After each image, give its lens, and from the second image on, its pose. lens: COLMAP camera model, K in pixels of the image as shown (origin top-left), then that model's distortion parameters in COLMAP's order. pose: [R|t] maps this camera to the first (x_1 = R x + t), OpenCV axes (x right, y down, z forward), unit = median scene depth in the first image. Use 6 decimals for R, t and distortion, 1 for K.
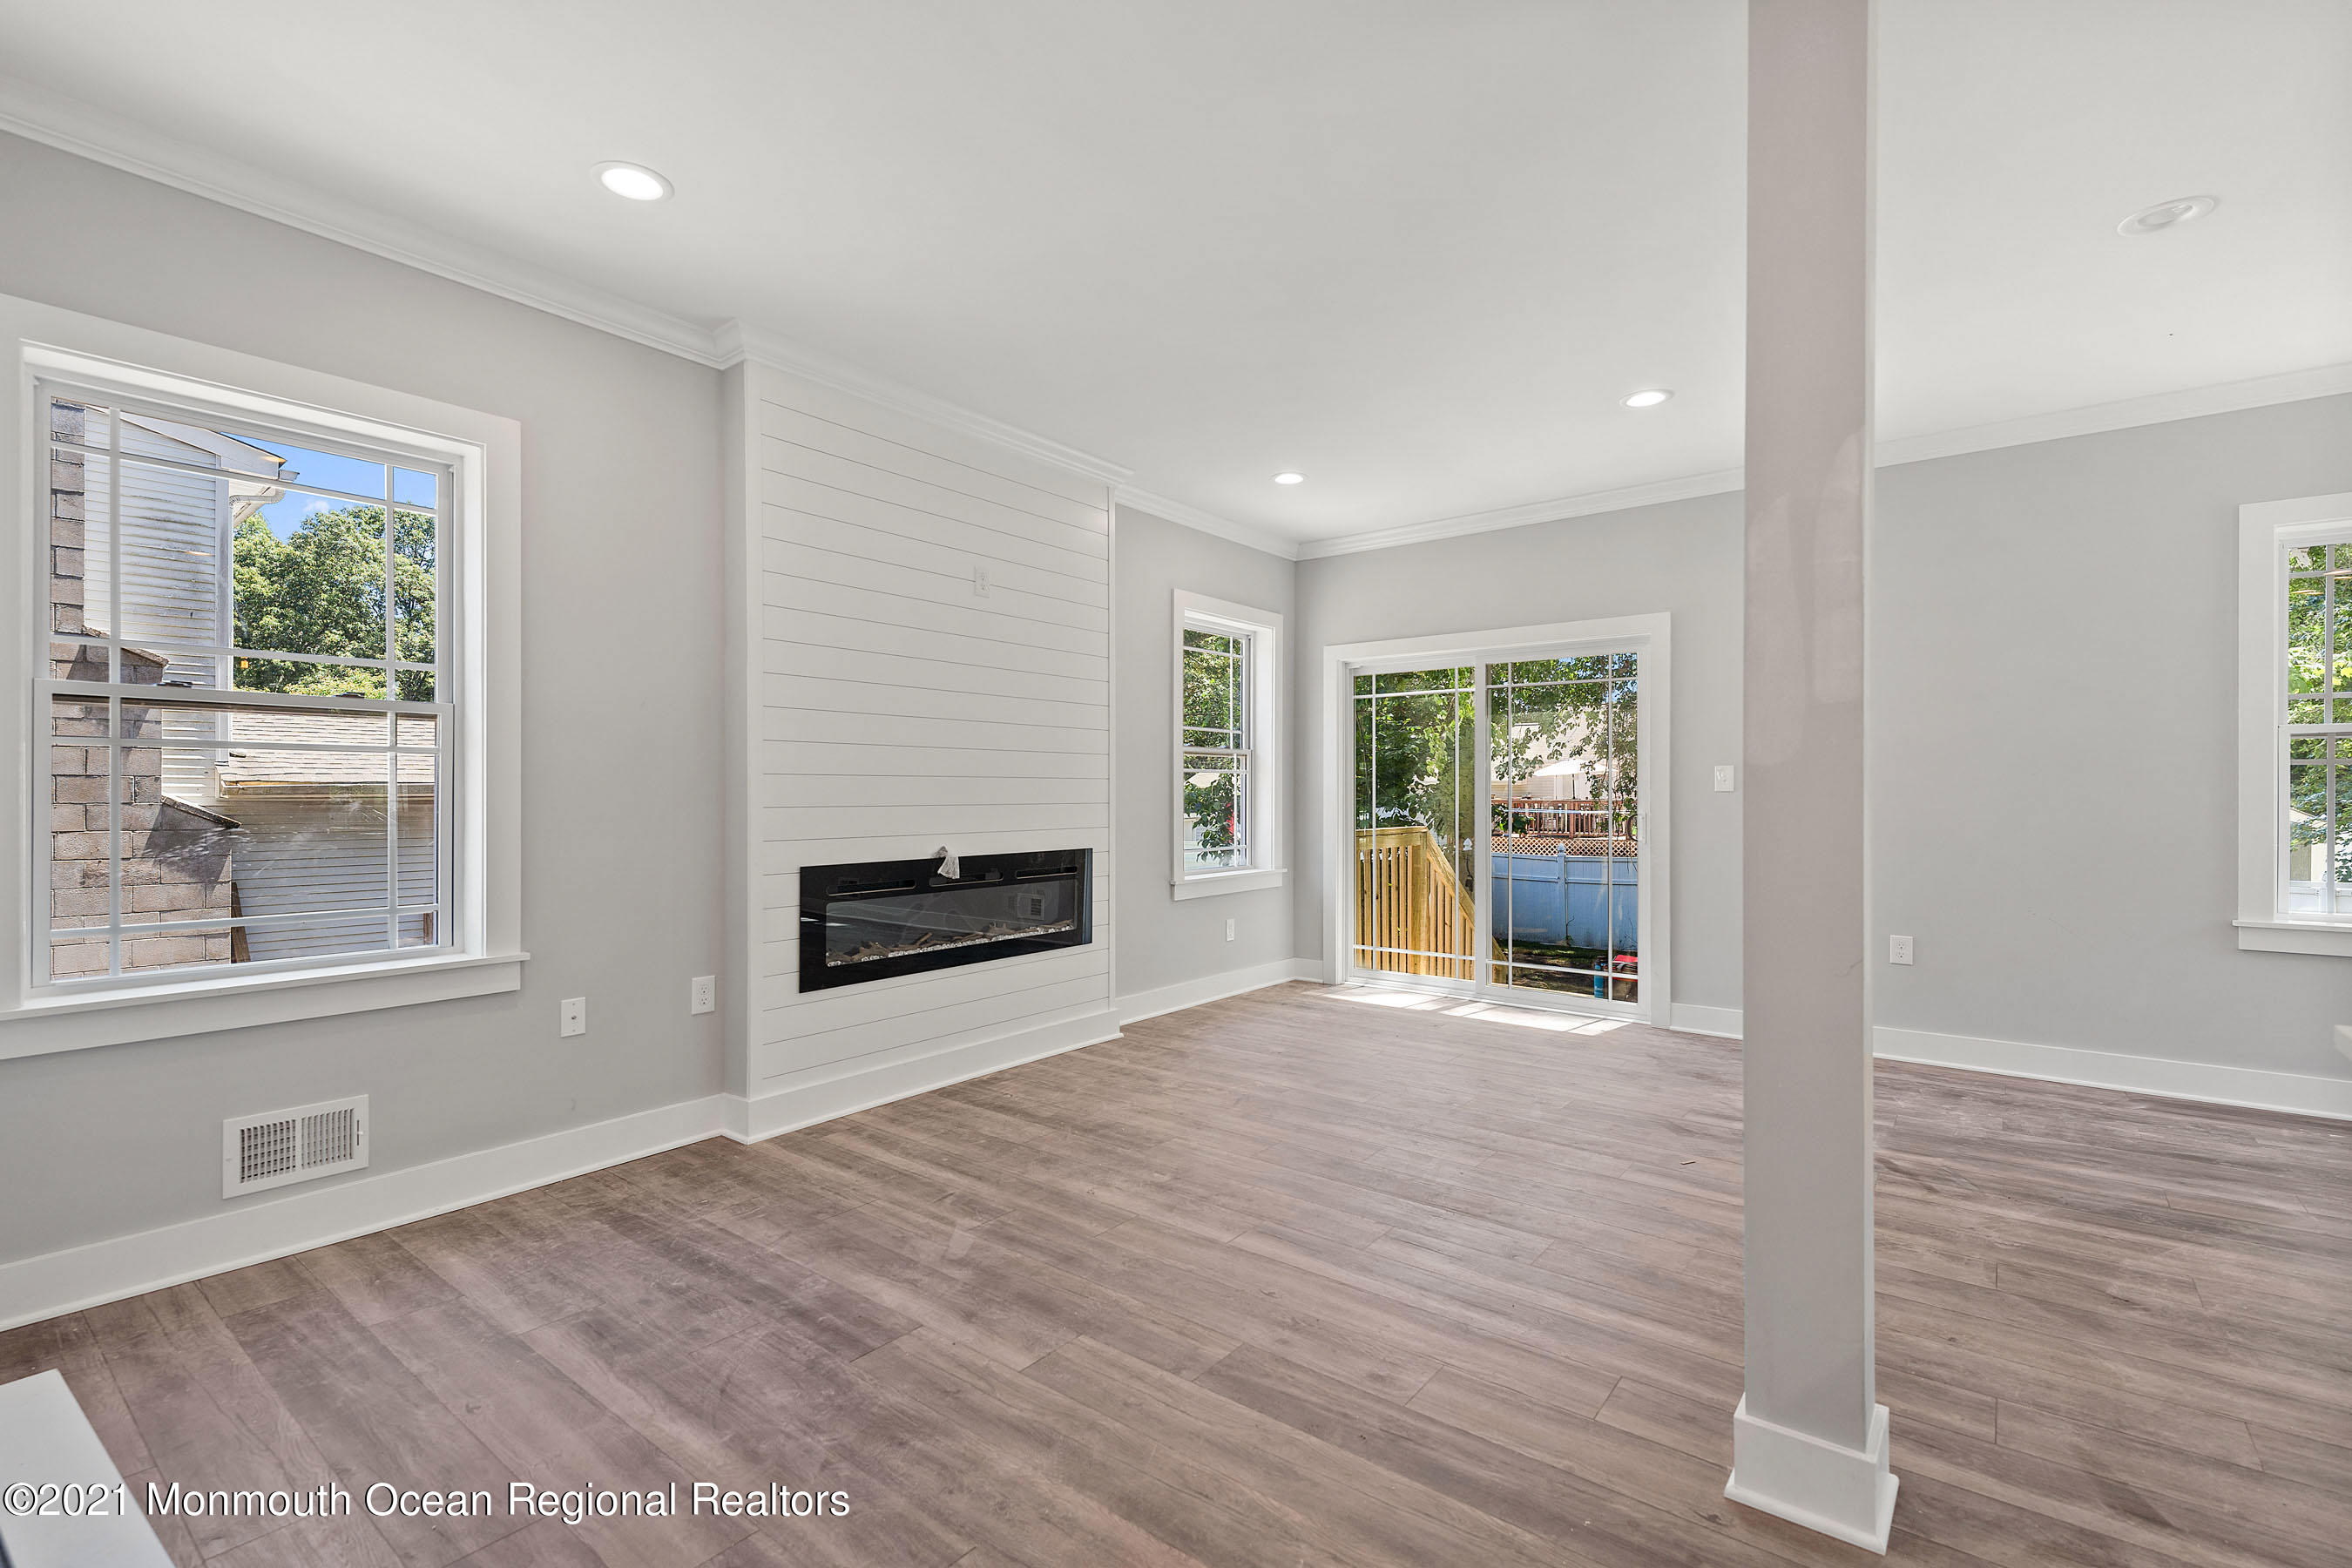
lens RADIAL K [[1044.3, 0, 1176.0], [0, 1044.3, 784.0], [0, 0, 1]] dist [0.033581, -0.016349]
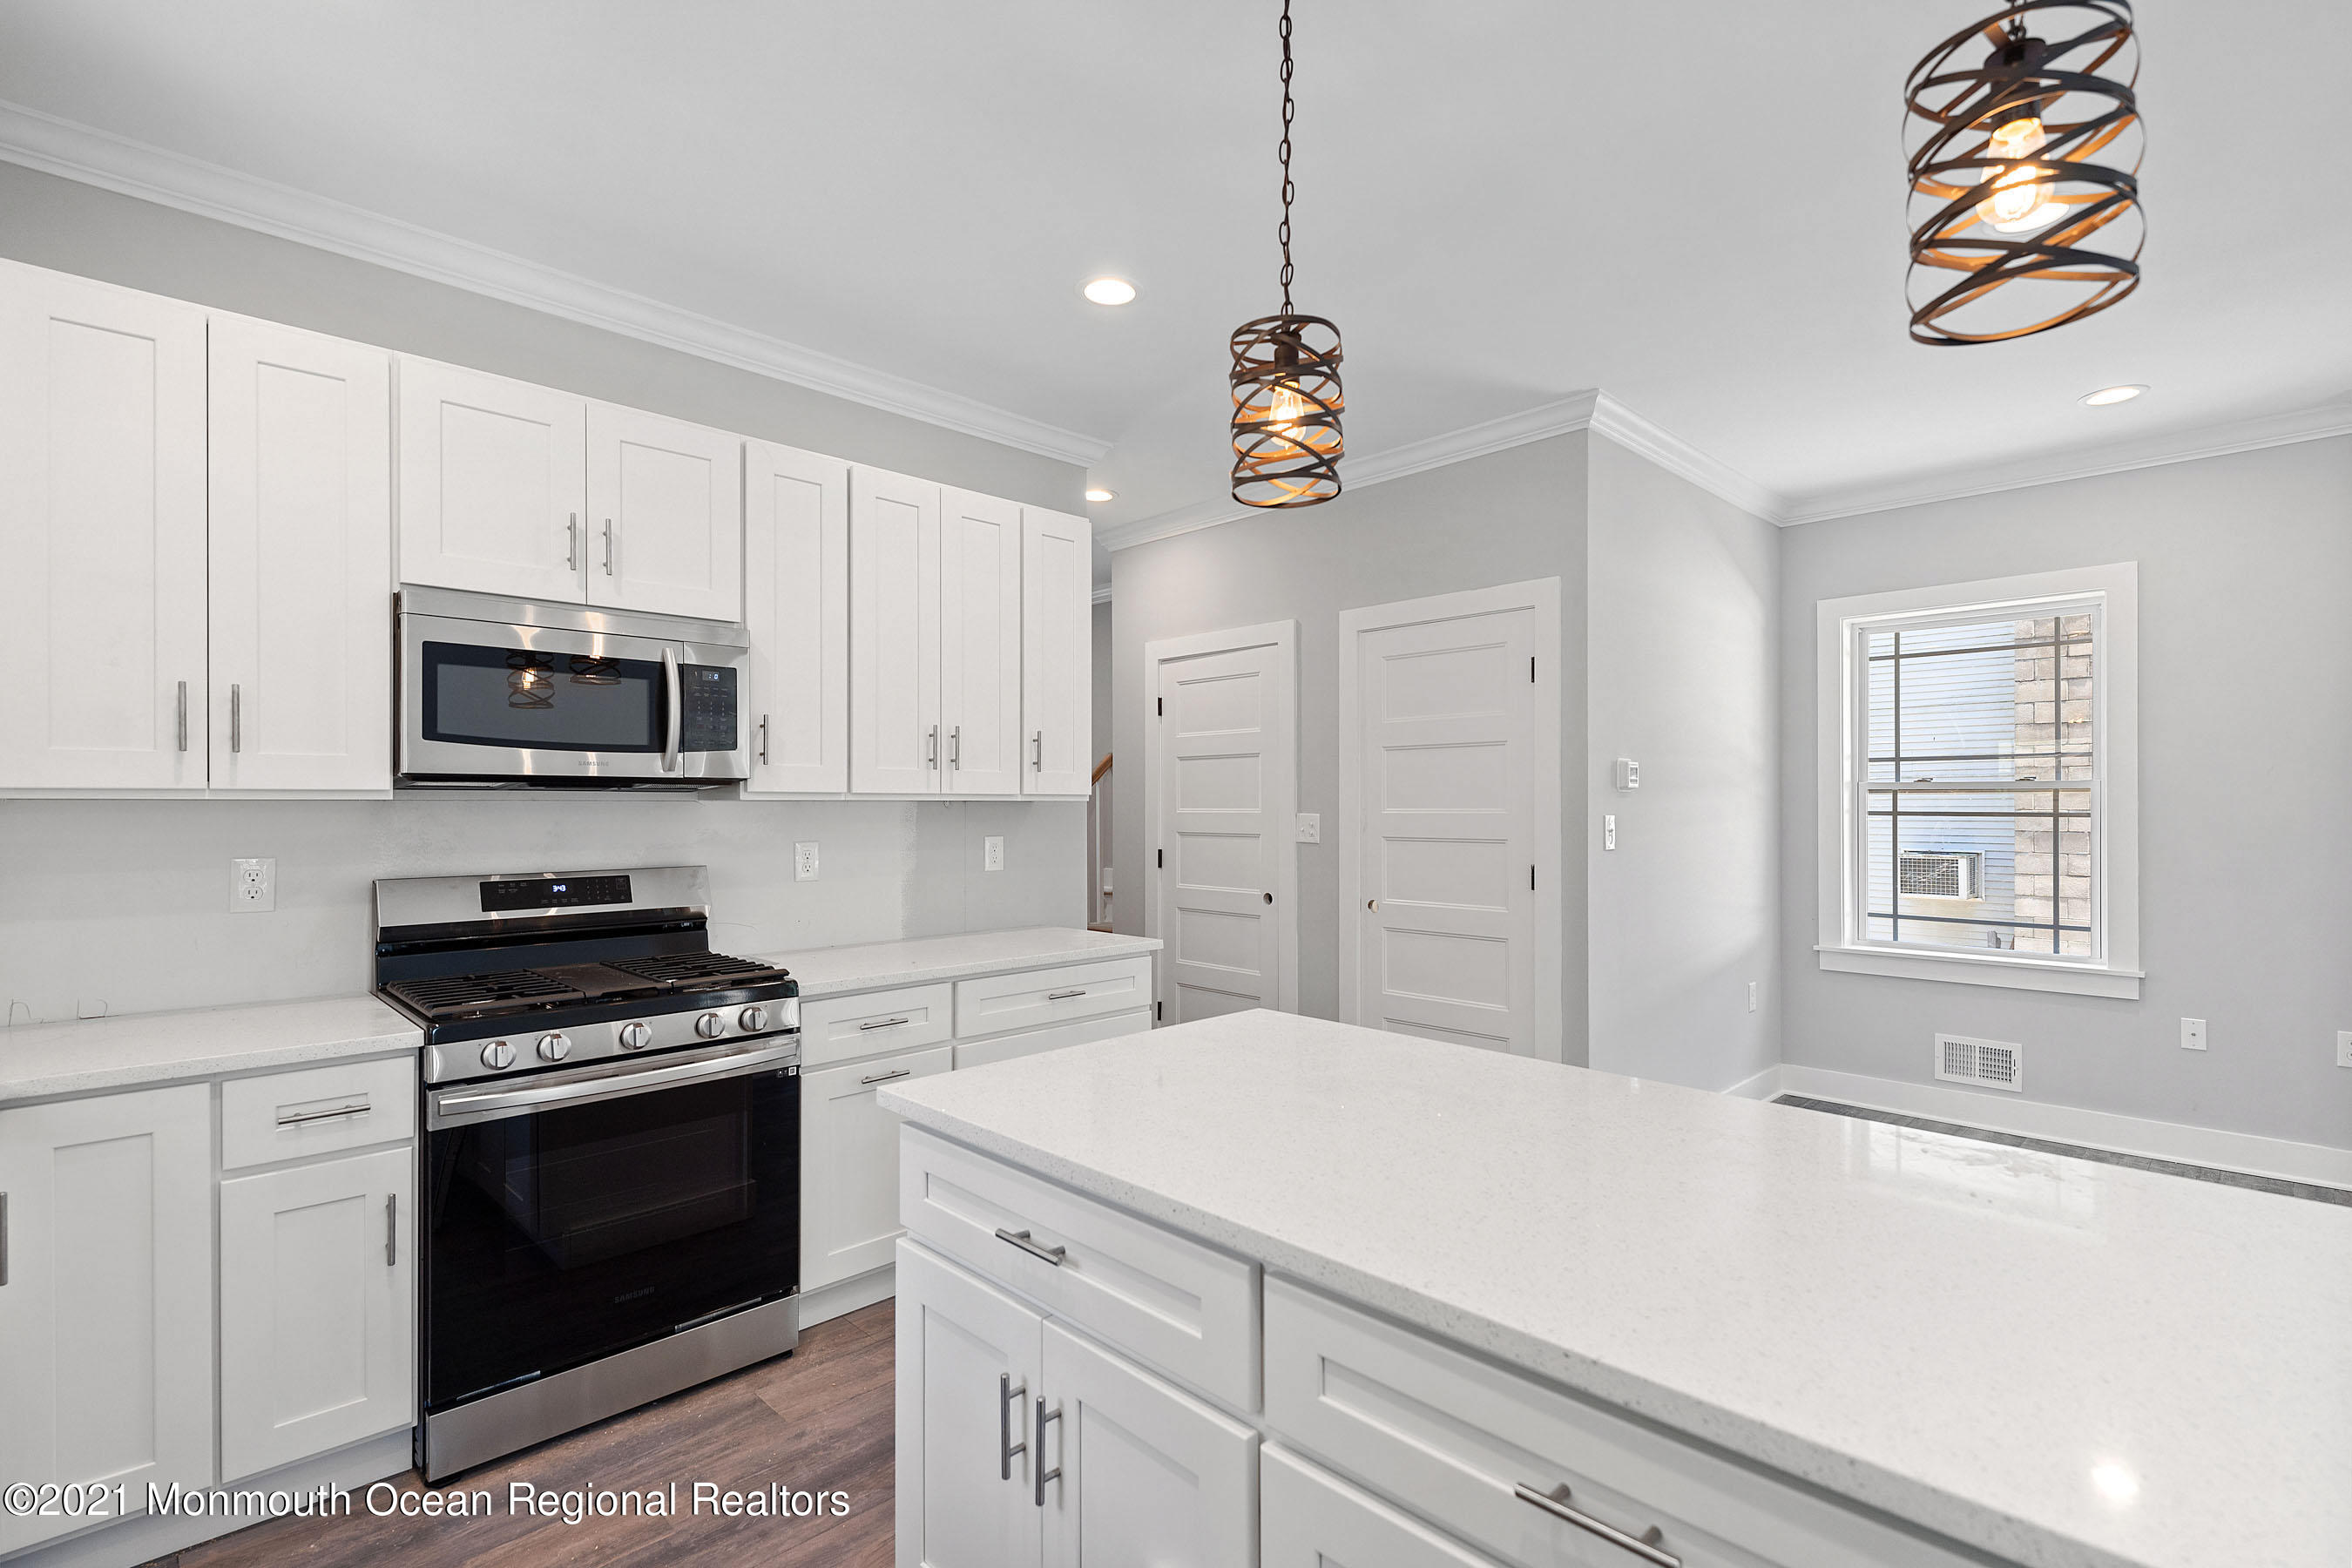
lens RADIAL K [[1090.5, 0, 1181.2], [0, 1090.5, 798.3], [0, 0, 1]] dist [0.031752, -0.019410]
pose [[-0.132334, -0.006792, -0.991182, 0.936947], [0.006970, 0.999945, -0.007782, -0.050754], [0.991181, -0.007938, -0.132279, 0.031121]]
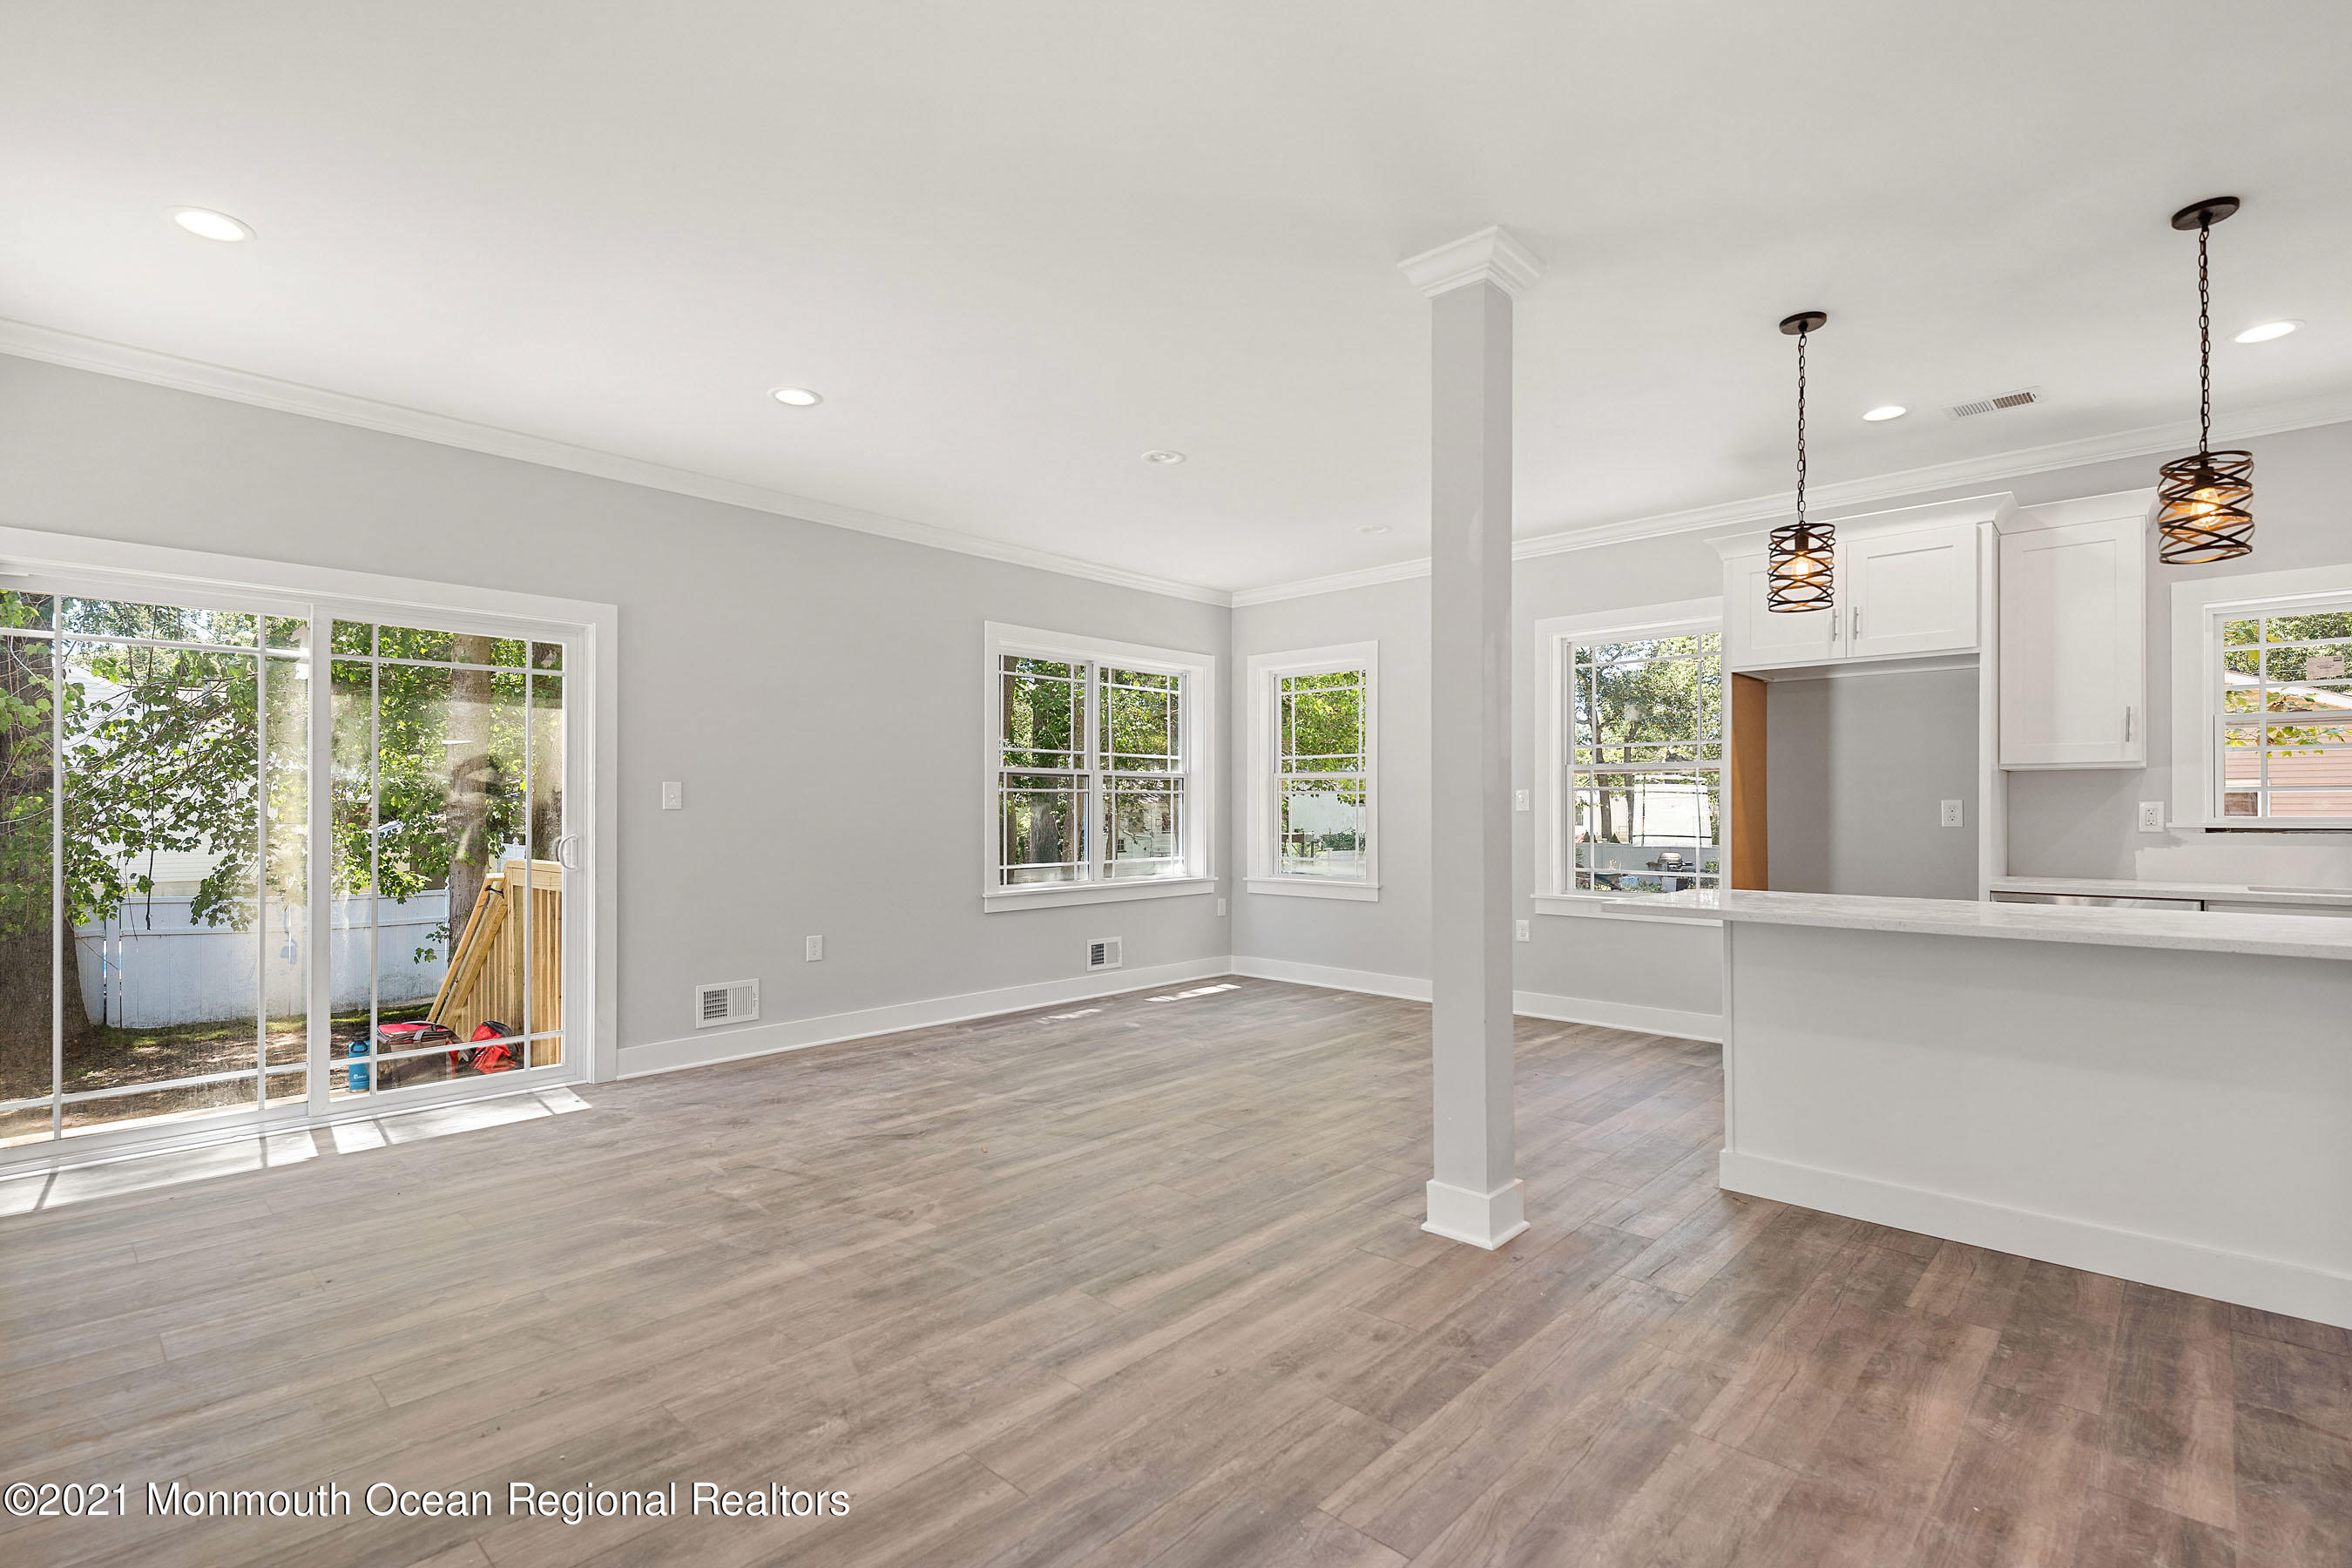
lens RADIAL K [[1085.4, 0, 1176.8], [0, 1085.4, 807.1], [0, 0, 1]] dist [0.031861, -0.017073]
pose [[0.093677, -0.000652, 0.995602, -0.722187], [-0.005757, 0.999983, 0.001196, 0.002622], [-0.995586, -0.005843, 0.093672, 0.818872]]
